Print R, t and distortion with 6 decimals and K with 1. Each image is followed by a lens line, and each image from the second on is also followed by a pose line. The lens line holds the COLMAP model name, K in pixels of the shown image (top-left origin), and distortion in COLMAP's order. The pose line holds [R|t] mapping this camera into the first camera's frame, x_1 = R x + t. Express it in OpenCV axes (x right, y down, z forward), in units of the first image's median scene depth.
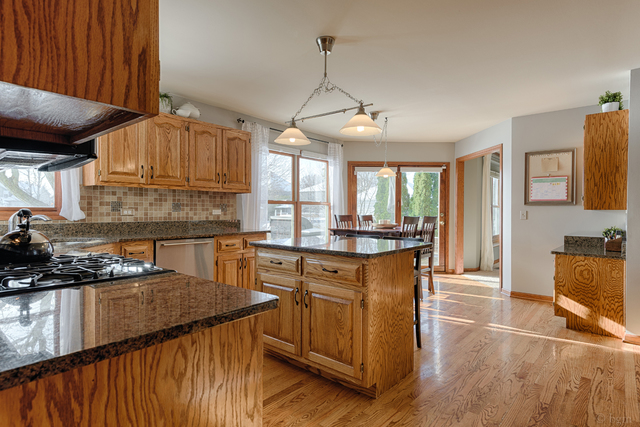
lens RADIAL K [[346.9, 0, 320.0], [0, 346.9, 213.5], [0, 0, 1]] dist [0.024511, -0.000343]
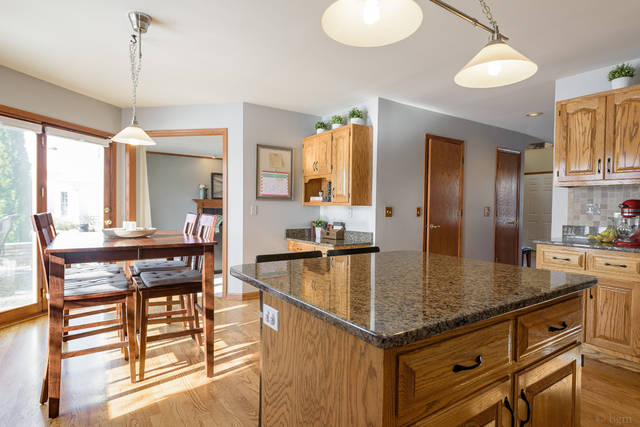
lens RADIAL K [[346.9, 0, 320.0], [0, 346.9, 213.5], [0, 0, 1]] dist [0.024511, -0.000343]
pose [[0.265649, -0.033465, 0.963489, -0.276832], [0.001357, 0.999409, 0.034338, -0.019628], [-0.964069, -0.007814, 0.265538, 0.597326]]
